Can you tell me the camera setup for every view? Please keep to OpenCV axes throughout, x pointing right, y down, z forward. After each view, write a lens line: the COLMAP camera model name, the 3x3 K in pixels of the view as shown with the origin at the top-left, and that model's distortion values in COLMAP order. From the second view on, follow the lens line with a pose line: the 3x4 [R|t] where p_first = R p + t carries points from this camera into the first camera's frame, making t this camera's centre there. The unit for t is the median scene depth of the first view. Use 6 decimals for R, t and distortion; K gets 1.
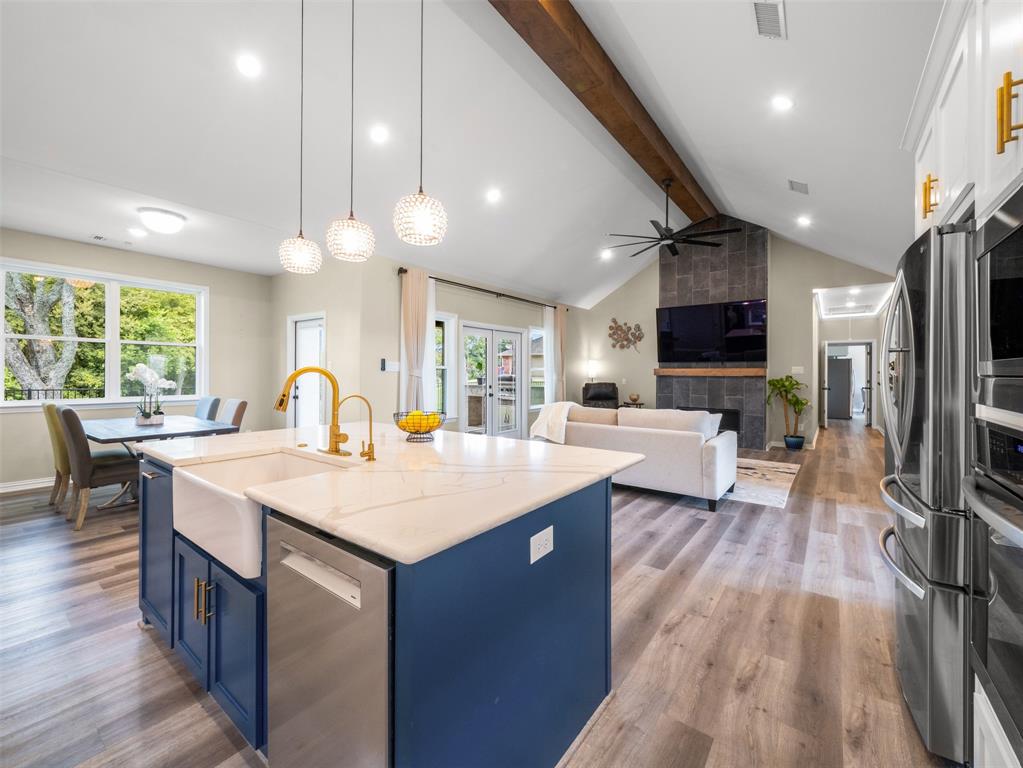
lens RADIAL K [[429.9, 0, 500.2], [0, 429.9, 370.9], [0, 0, 1]] dist [-0.012095, 0.000532]
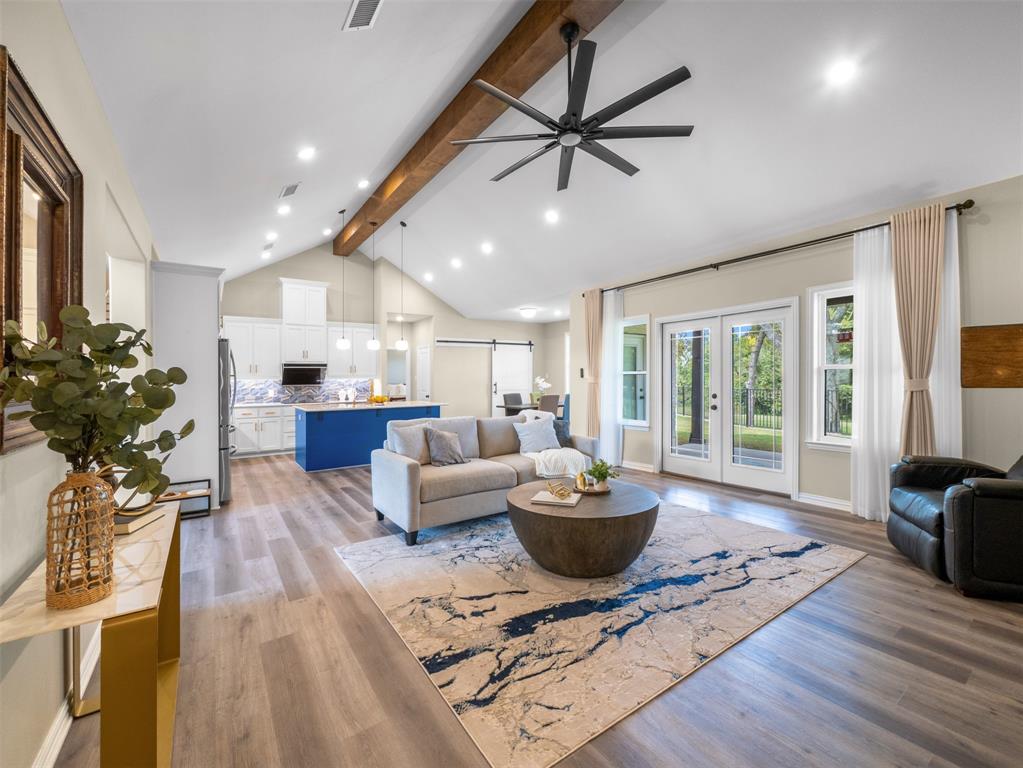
lens RADIAL K [[429.9, 0, 507.5], [0, 429.9, 380.7], [0, 0, 1]] dist [-0.012095, 0.000532]
pose [[-0.302728, 0.004533, -0.953066, 1.691044], [0.012311, 0.999924, 0.000846, 0.007847], [0.952997, -0.011477, -0.302761, 1.980198]]
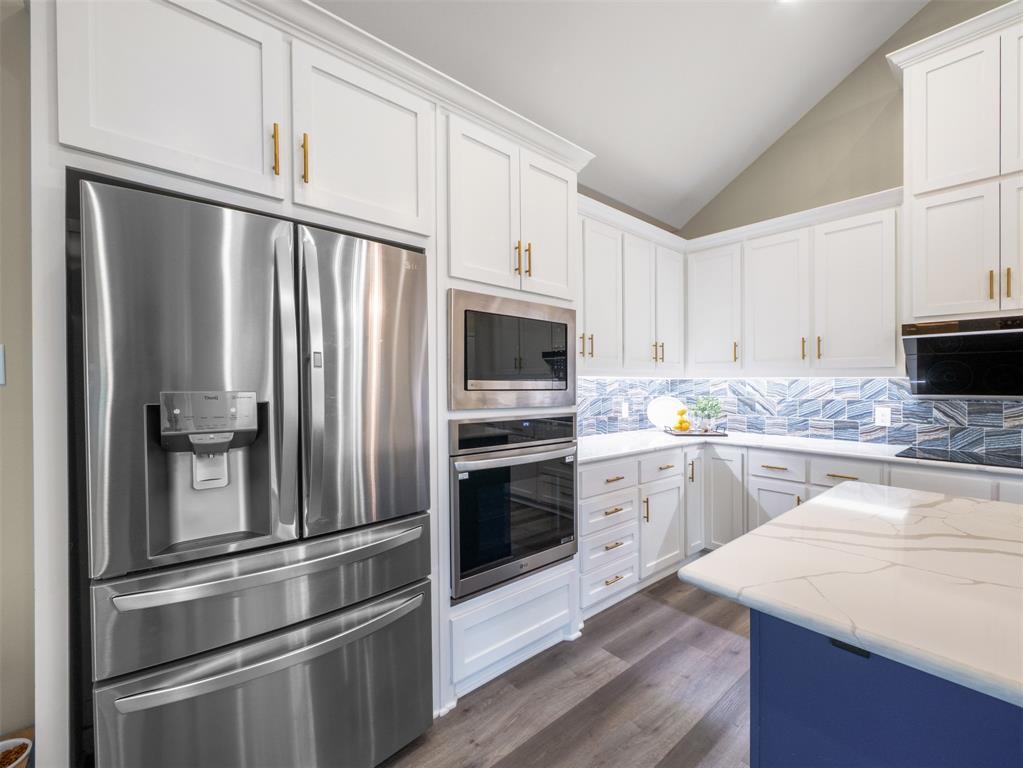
lens RADIAL K [[429.9, 0, 506.9], [0, 429.9, 379.5], [0, 0, 1]] dist [-0.012095, 0.000532]
pose [[-0.981160, 0.000031, 0.193199, 0.275244], [-0.001373, 0.999974, -0.007130, -0.001637], [-0.193194, -0.007261, -0.981134, 0.886914]]
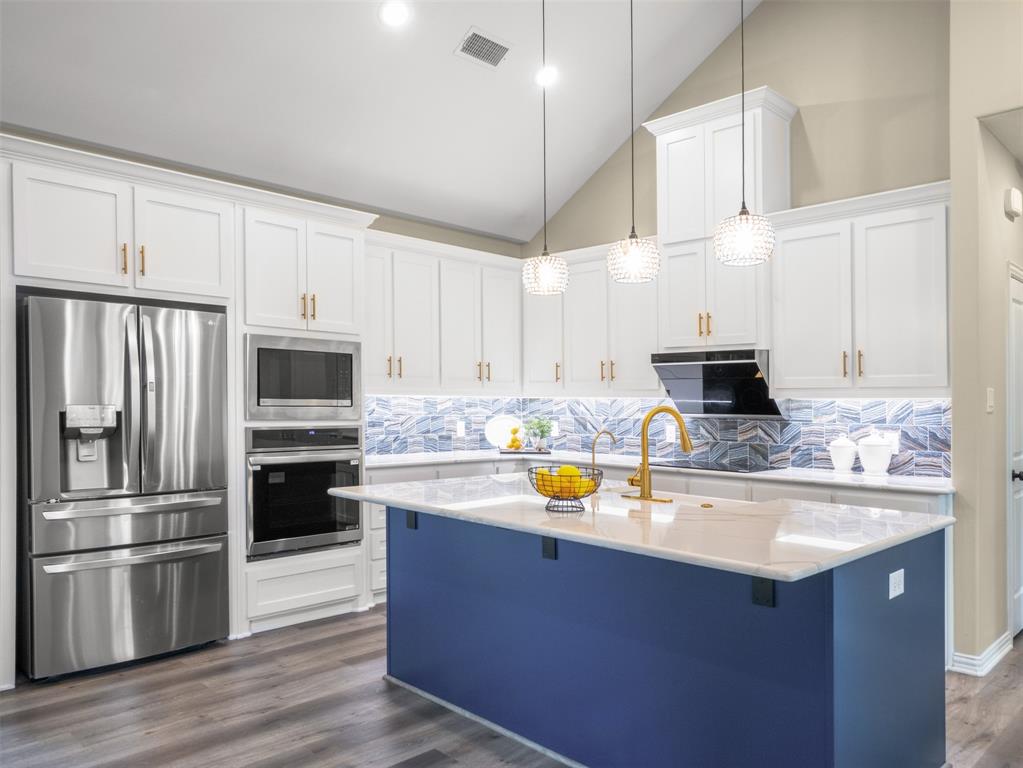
lens RADIAL K [[720.3, 0, 502.3], [0, 720.3, 405.8], [0, 0, 1]] dist [-0.026784, -0.003482]
pose [[-0.991028, -0.009434, 0.133324, -0.166019], [-0.008409, 0.999931, 0.008247, -0.006228], [-0.133393, 0.007051, -0.991038, 1.561855]]
